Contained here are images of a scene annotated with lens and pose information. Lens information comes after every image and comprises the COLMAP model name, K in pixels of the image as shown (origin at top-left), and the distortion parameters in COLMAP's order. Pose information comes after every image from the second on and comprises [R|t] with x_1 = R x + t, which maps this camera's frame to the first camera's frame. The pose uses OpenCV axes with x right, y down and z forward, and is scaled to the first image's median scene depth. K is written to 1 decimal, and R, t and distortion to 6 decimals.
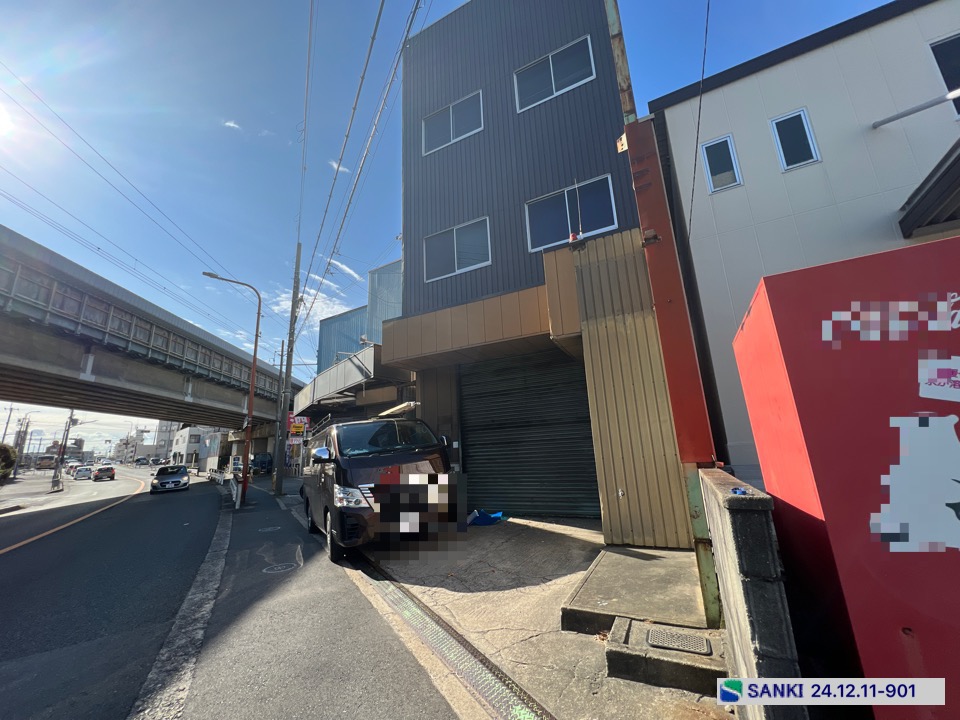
lens RADIAL K [[385.7, 0, 477.6], [0, 385.7, 357.8], [0, 0, 1]] dist [-0.003196, 0.000605]
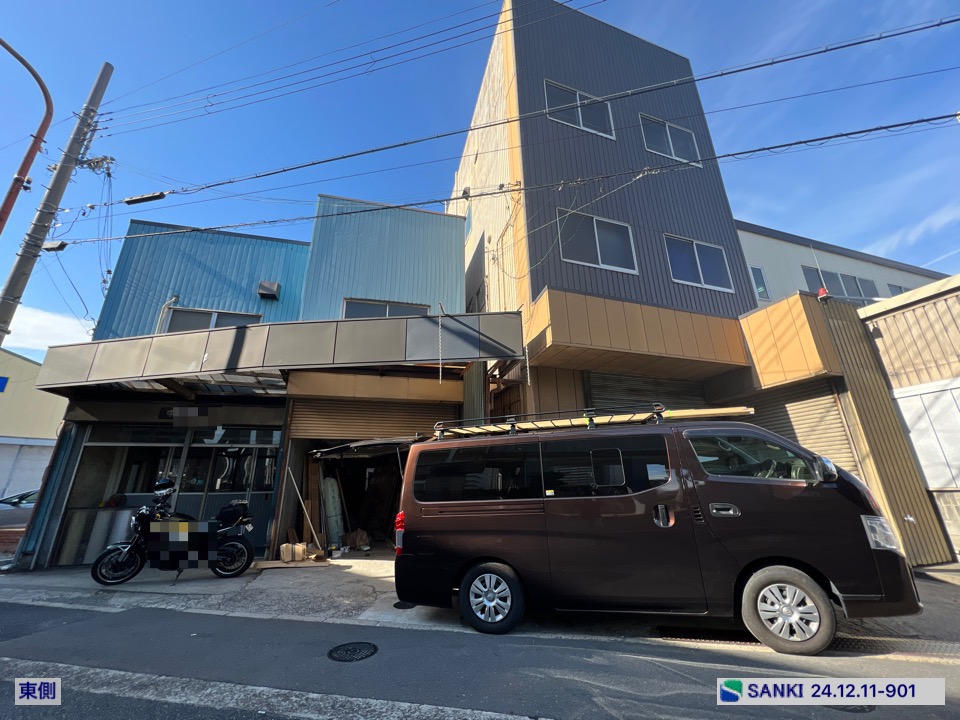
lens RADIAL K [[385.7, 0, 477.6], [0, 385.7, 357.8], [0, 0, 1]] dist [-0.003196, 0.000605]
pose [[0.686699, 0.262028, 0.678075, -1.293942], [-0.182193, 0.965043, -0.188410, 0.309738], [-0.703740, 0.005841, 0.710434, 0.996200]]
